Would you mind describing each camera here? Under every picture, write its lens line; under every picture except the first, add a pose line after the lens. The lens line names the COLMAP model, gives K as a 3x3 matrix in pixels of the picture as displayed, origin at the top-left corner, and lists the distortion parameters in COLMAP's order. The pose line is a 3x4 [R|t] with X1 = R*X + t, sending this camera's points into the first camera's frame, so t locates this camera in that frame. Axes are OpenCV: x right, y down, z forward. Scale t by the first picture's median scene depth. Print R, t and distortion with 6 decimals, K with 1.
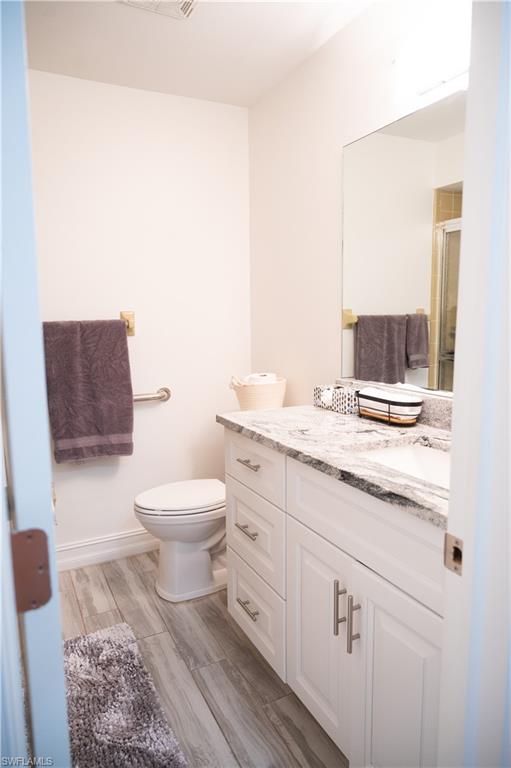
lens RADIAL K [[518.2, 0, 260.4], [0, 518.2, 382.2], [0, 0, 1]] dist [-0.008293, 0.002809]
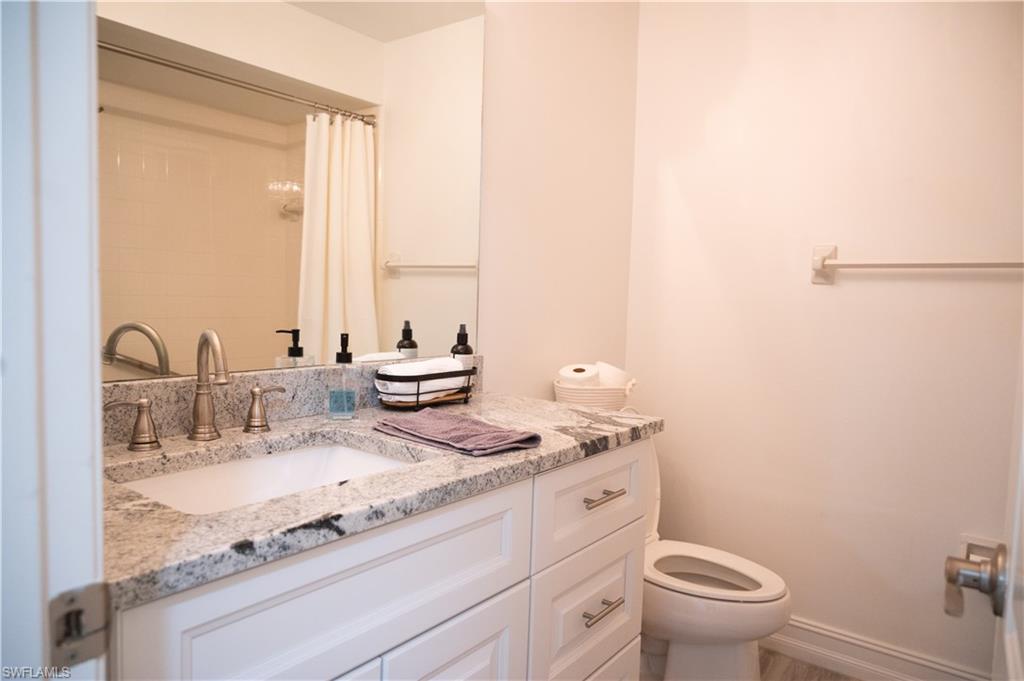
lens RADIAL K [[691.0, 0, 511.3], [0, 691.0, 341.3], [0, 0, 1]] dist [-0.008293, 0.002809]
pose [[-0.458365, -0.077868, 0.885346, -0.565942], [0.080833, 0.988374, 0.128778, -0.108784], [-0.885081, 0.130592, -0.446741, 1.220333]]
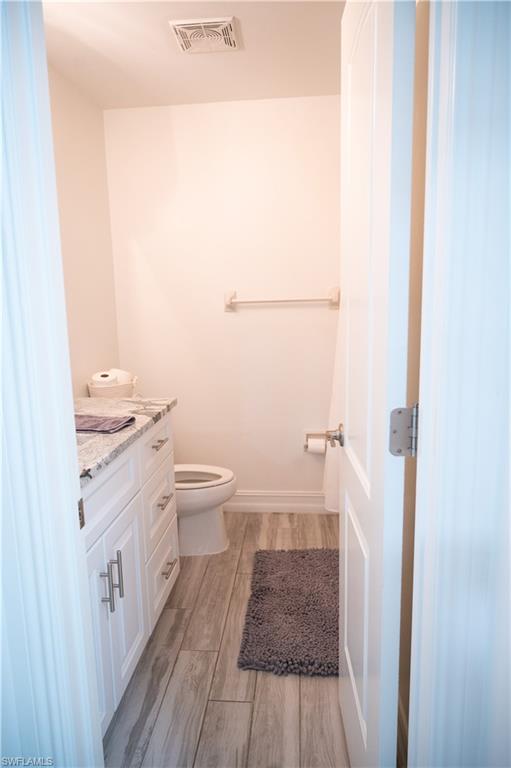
lens RADIAL K [[518.2, 0, 254.8], [0, 518.2, 383.2], [0, 0, 1]] dist [-0.008293, 0.002809]
pose [[-0.858015, -0.065287, 0.509458, -0.658347], [0.088065, 0.958500, 0.271149, -0.218562], [-0.506018, 0.277515, -0.816659, 1.528286]]
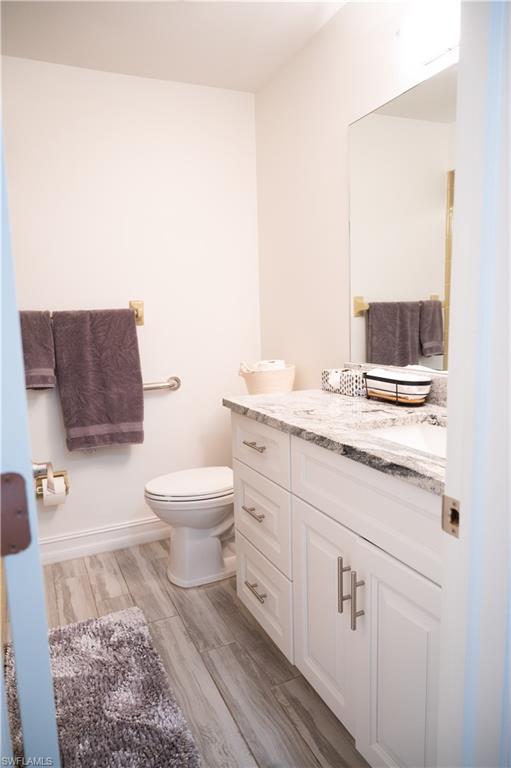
lens RADIAL K [[518.2, 0, 251.9], [0, 518.2, 385.8], [0, 0, 1]] dist [-0.008293, 0.002809]
pose [[0.998717, -0.011620, -0.049294, 0.022071], [0.012125, 0.999877, 0.009948, 0.031317], [0.049172, -0.010533, 0.998735, 0.007193]]
